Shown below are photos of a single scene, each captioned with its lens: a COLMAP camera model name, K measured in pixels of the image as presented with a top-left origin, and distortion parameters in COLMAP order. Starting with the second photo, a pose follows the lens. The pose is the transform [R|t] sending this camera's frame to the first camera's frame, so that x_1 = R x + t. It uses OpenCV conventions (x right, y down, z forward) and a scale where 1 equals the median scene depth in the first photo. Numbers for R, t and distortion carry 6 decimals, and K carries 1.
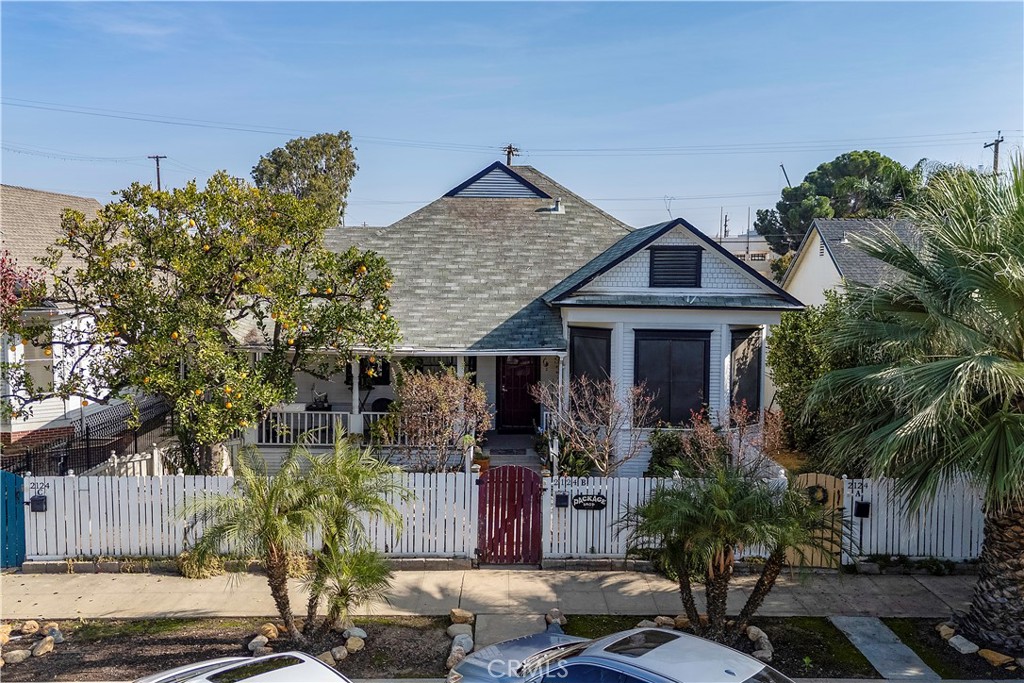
lens RADIAL K [[881.1, 0, 507.1], [0, 881.1, 312.8], [0, 0, 1]] dist [0.075389, -0.079728]
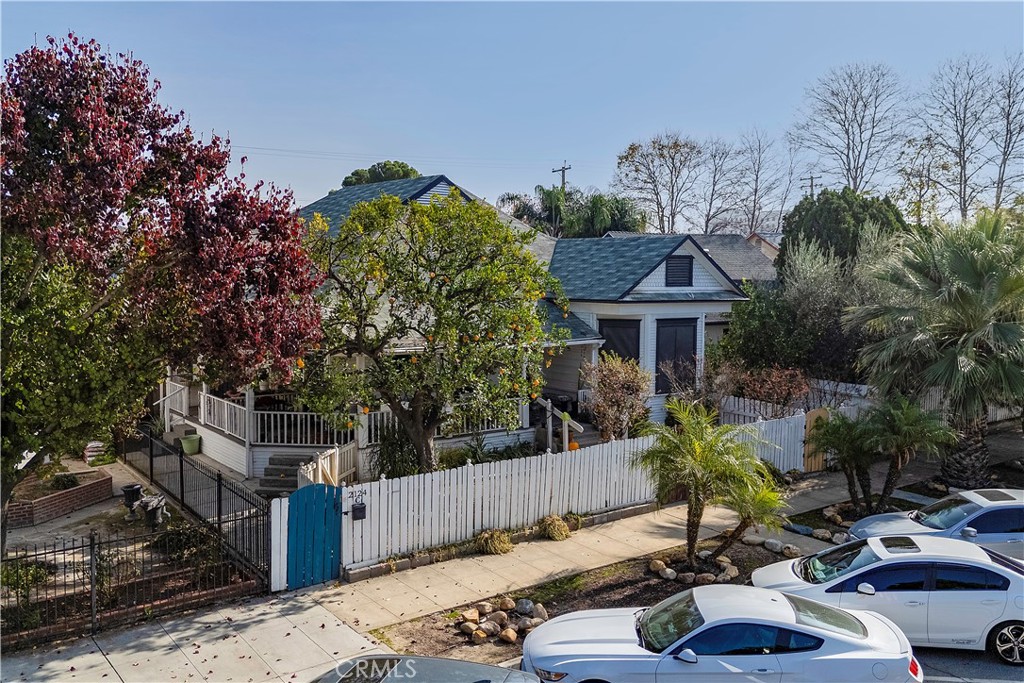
lens RADIAL K [[881.1, 0, 507.1], [0, 881.1, 312.8], [0, 0, 1]] dist [0.075389, -0.079728]
pose [[0.809908, -0.033958, 0.585574, -0.812737], [0.030785, 0.999408, 0.015379, -0.017912], [-0.585749, 0.005571, 0.810473, 0.075715]]
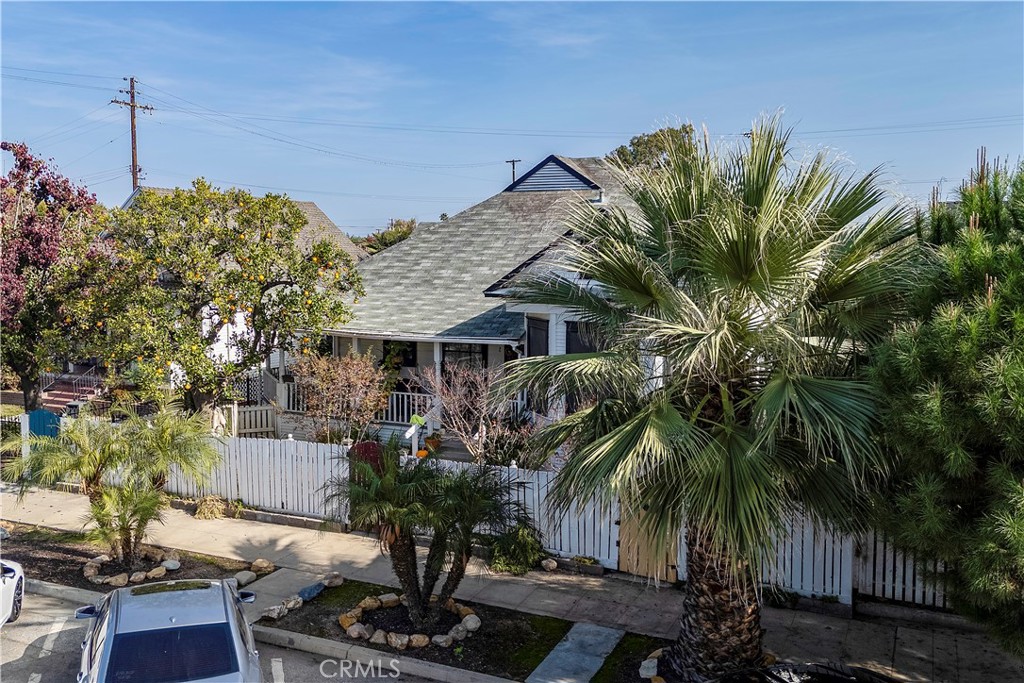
lens RADIAL K [[881.1, 0, 507.1], [0, 881.1, 312.8], [0, 0, 1]] dist [0.075389, -0.079728]
pose [[0.905590, 0.026388, -0.423332, 0.512115], [-0.023529, 0.999651, 0.011980, -0.001063], [0.423500, -0.000888, 0.905896, 0.077066]]
